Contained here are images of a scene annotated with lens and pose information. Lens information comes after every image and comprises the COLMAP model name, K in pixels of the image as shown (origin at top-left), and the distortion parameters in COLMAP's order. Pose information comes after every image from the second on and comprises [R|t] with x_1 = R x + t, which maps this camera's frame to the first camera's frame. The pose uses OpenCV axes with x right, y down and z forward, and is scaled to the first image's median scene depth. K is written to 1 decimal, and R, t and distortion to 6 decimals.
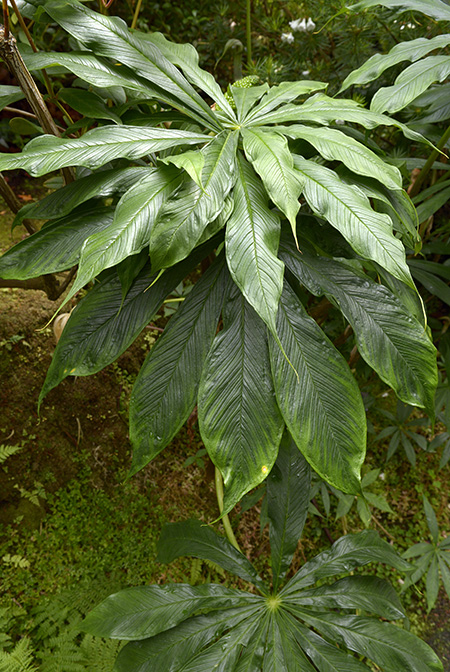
lens RADIAL K [[638.0, 0, 223.8], [0, 638.0, 336.7], [0, 0, 1]] dist [-0.023305, 0.000000]
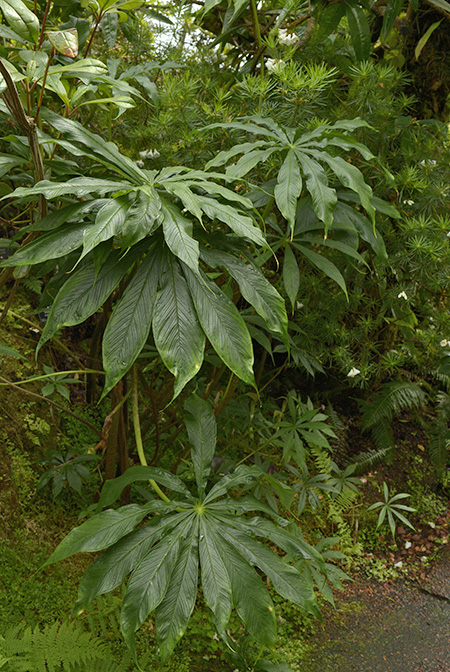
lens RADIAL K [[794.4, 0, 225.8], [0, 794.4, 336.9], [0, 0, 1]] dist [0.037759, 0.000000]
pose [[0.955702, -0.046239, 0.290680, -0.453116], [0.129983, 0.952367, -0.275865, 0.706169], [-0.264078, 0.301428, 0.916190, -0.904655]]
